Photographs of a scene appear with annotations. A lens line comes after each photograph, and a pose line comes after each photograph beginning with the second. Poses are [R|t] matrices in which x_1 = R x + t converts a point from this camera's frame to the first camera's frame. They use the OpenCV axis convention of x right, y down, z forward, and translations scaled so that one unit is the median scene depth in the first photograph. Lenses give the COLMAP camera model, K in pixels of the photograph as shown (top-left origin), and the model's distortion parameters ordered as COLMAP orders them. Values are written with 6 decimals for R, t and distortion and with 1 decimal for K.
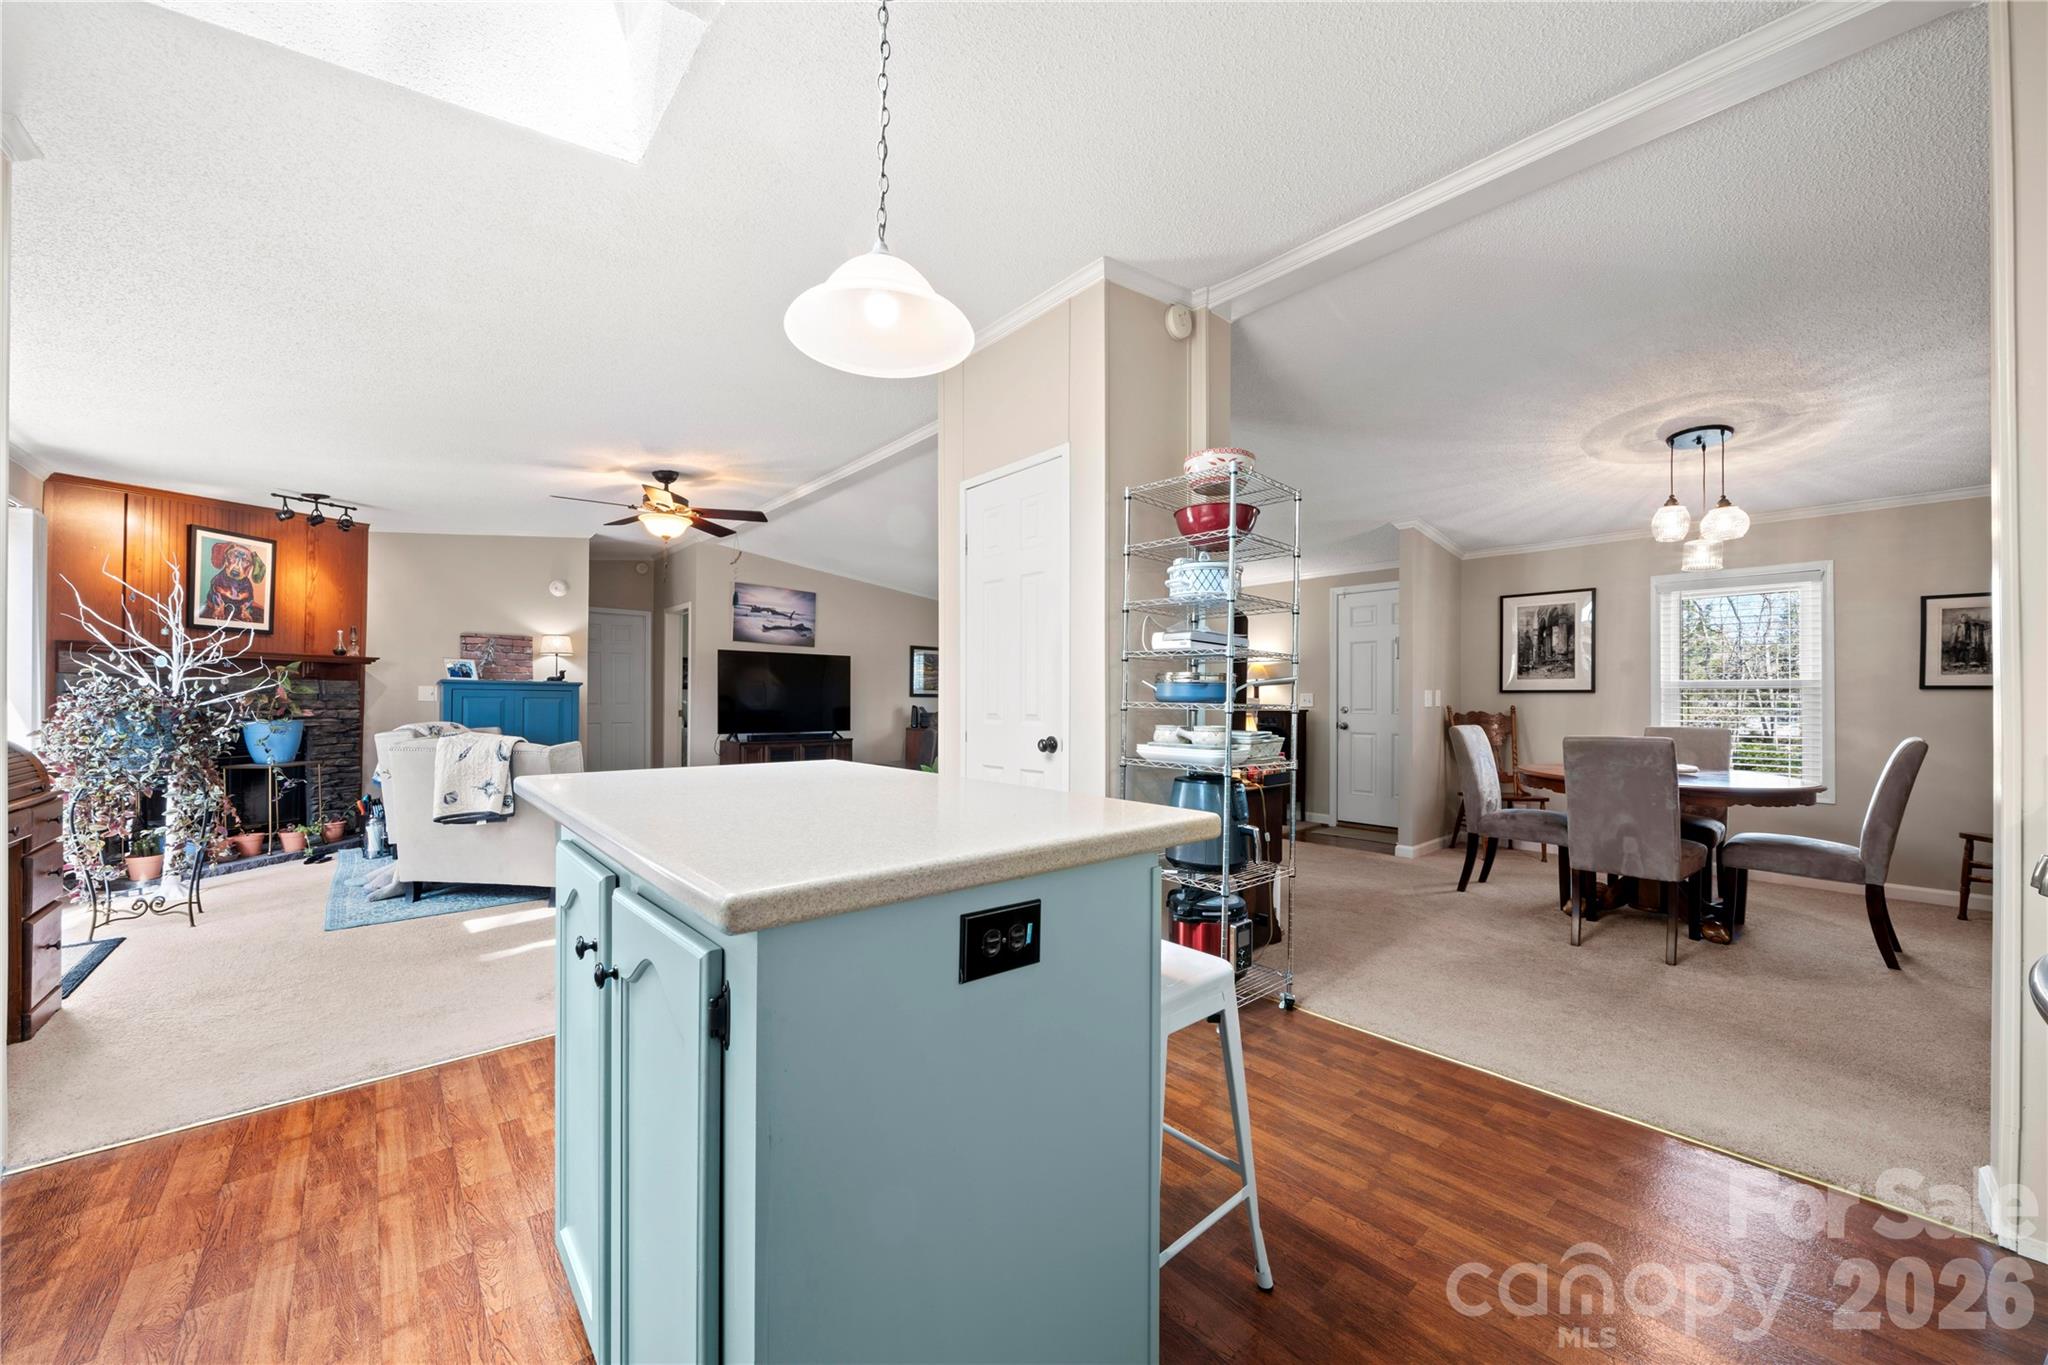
lens RADIAL K [[769.5, 0, 1025.5], [0, 769.5, 690.7], [0, 0, 1]] dist [-0.001314, -0.001116]
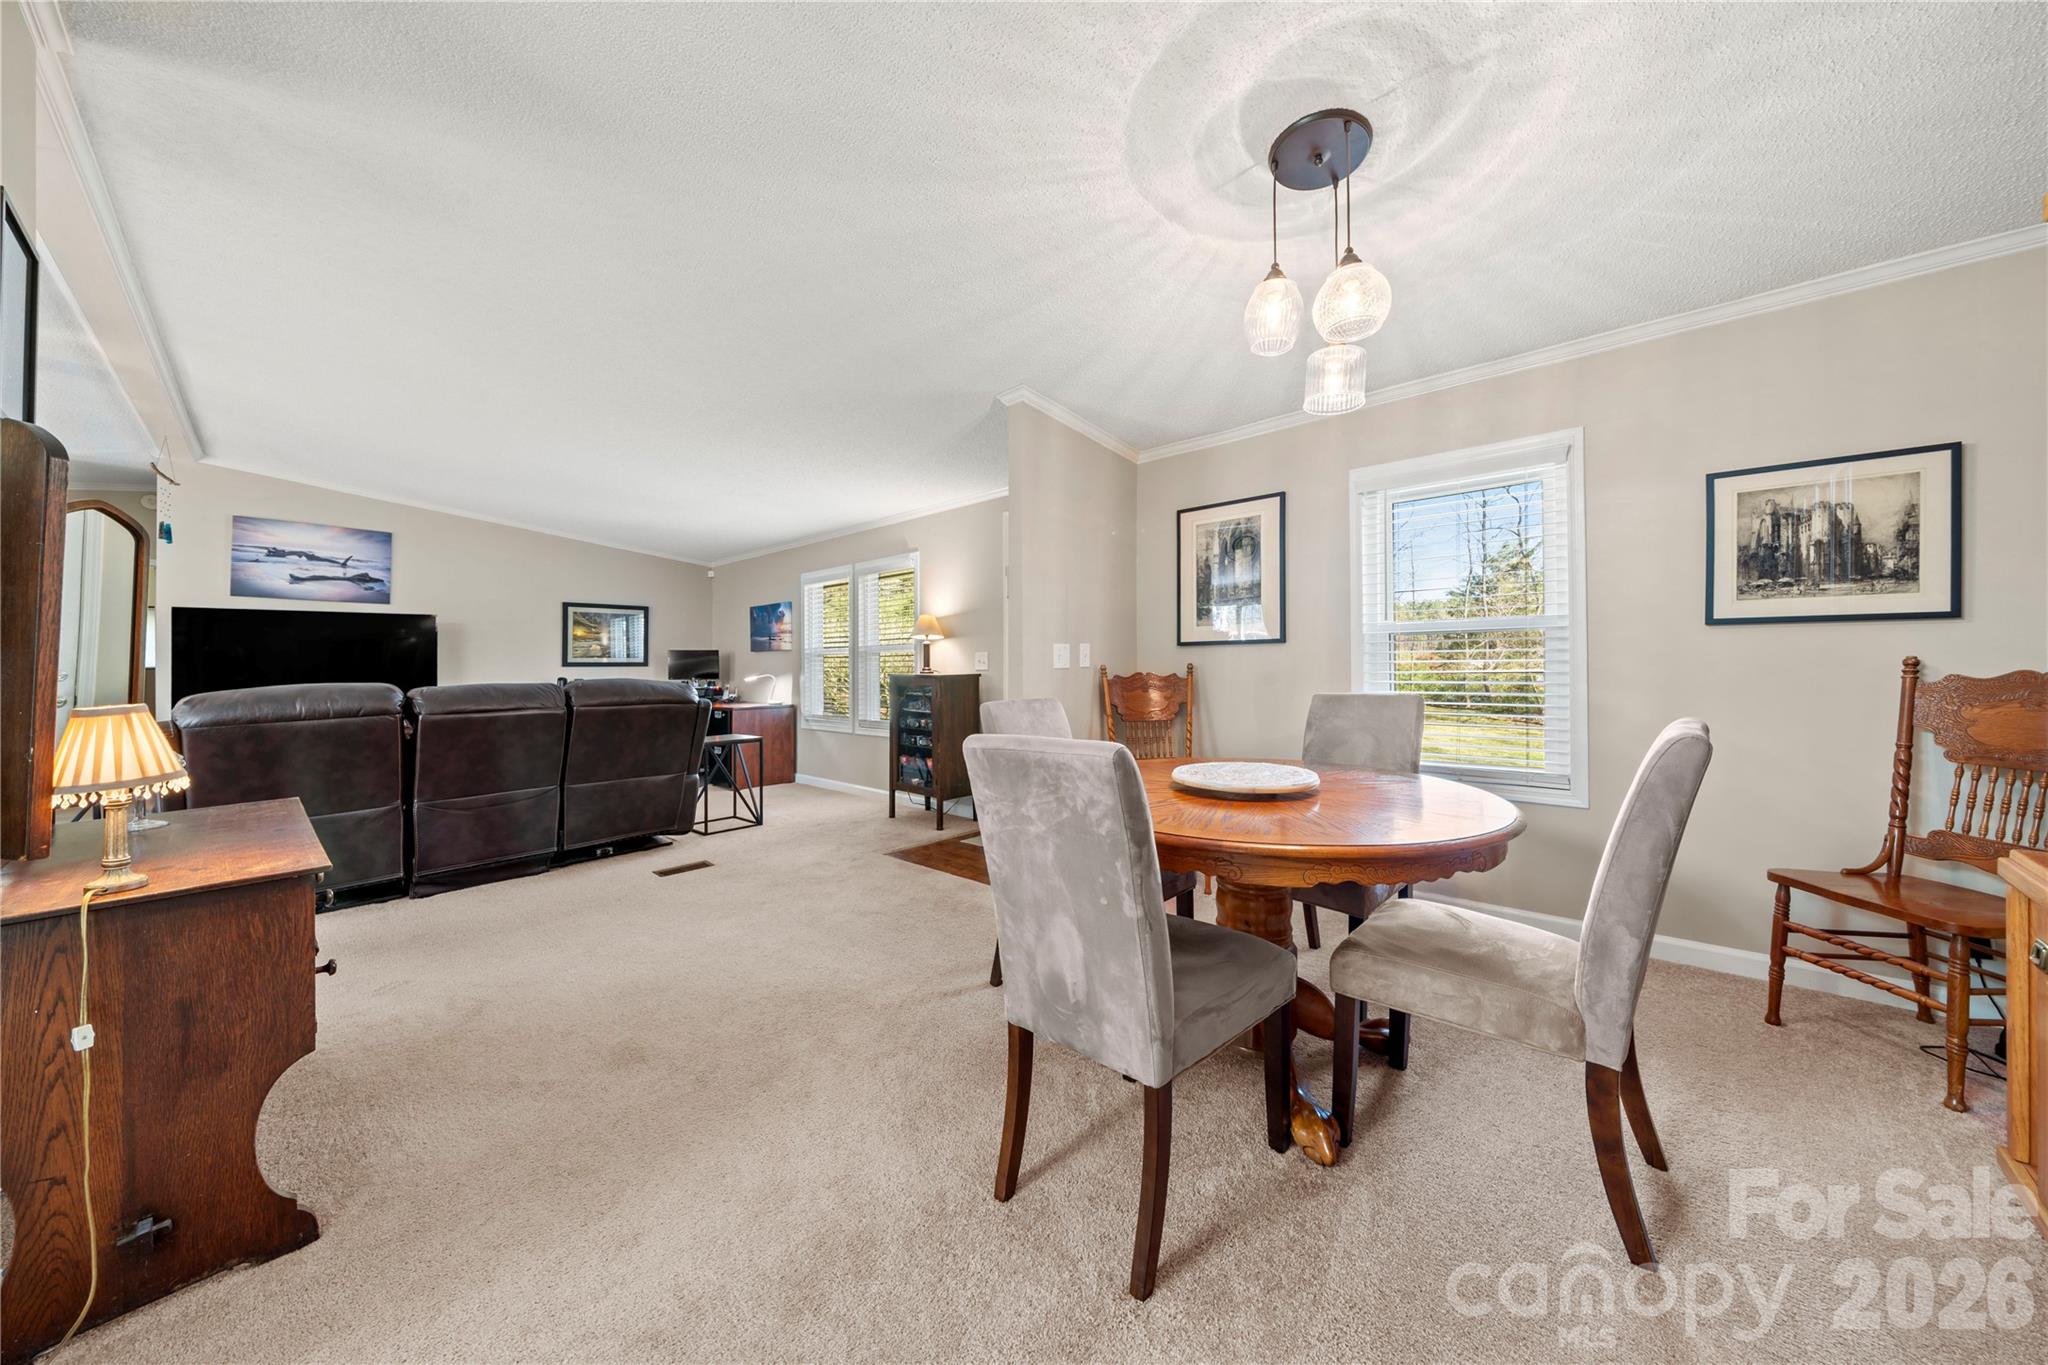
lens RADIAL K [[715.2, 0, 1031.4], [0, 715.2, 663.3], [0, 0, 1]] dist [-0.002952, -0.000507]
pose [[0.995160, -0.021781, 0.095825, 0.435566], [0.020633, 0.999703, 0.012948, 0.008319], [-0.096078, -0.010908, 0.995314, 0.366588]]
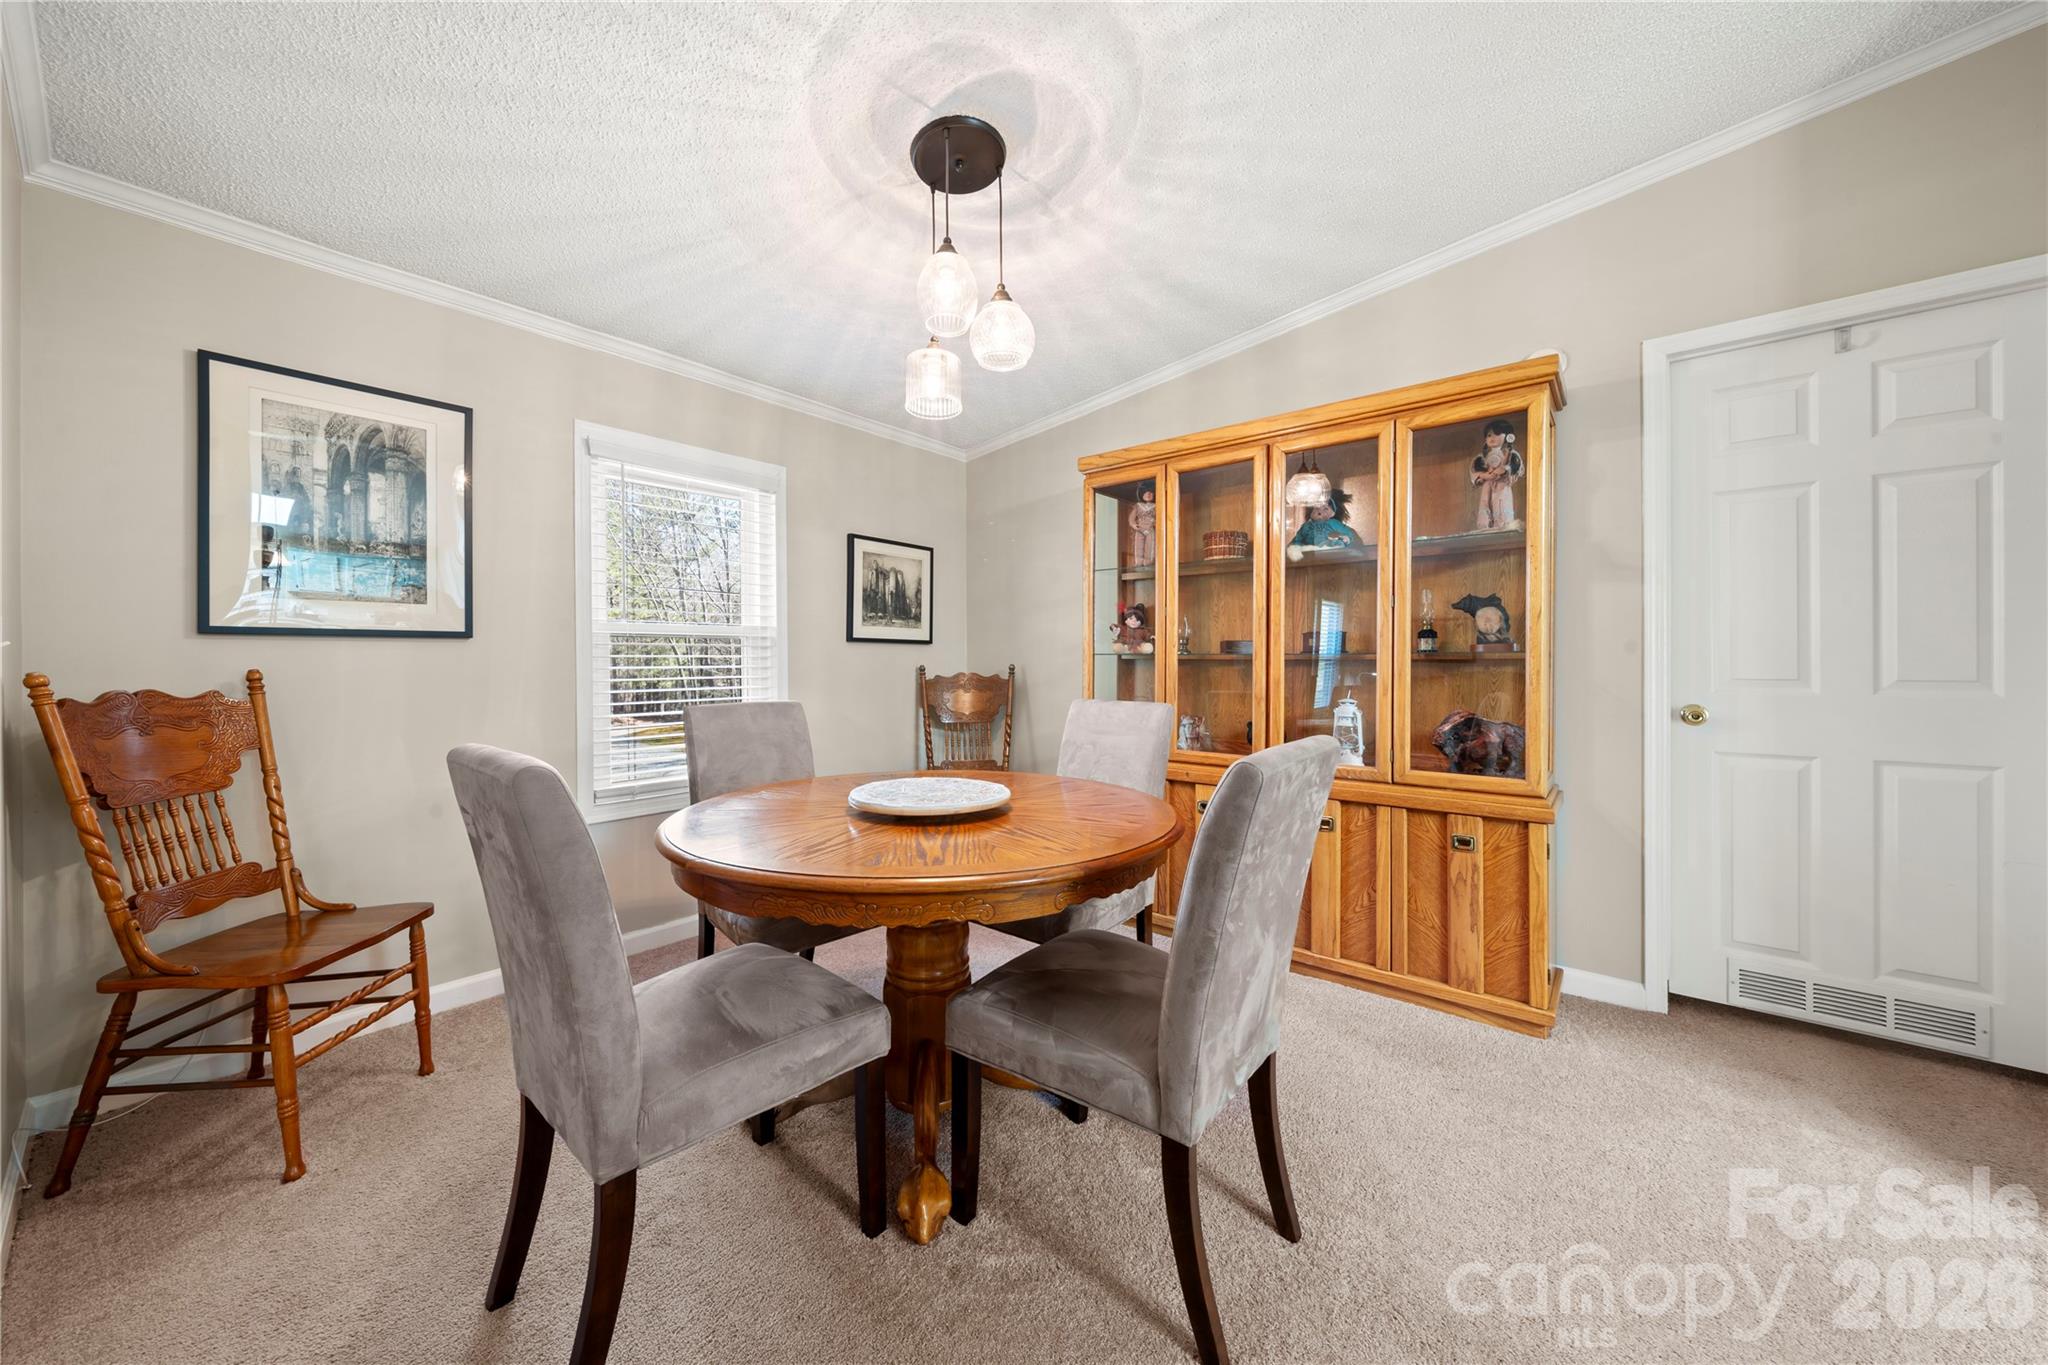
lens RADIAL K [[715.2, 0, 1028.5], [0, 715.2, 672.5], [0, 0, 1]] dist [-0.002952, -0.000507]
pose [[-0.156026, -0.021887, 0.987510, 0.259848], [-0.007956, 0.999750, 0.020902, 0.011565], [-0.987721, -0.004595, -0.156161, 0.717103]]
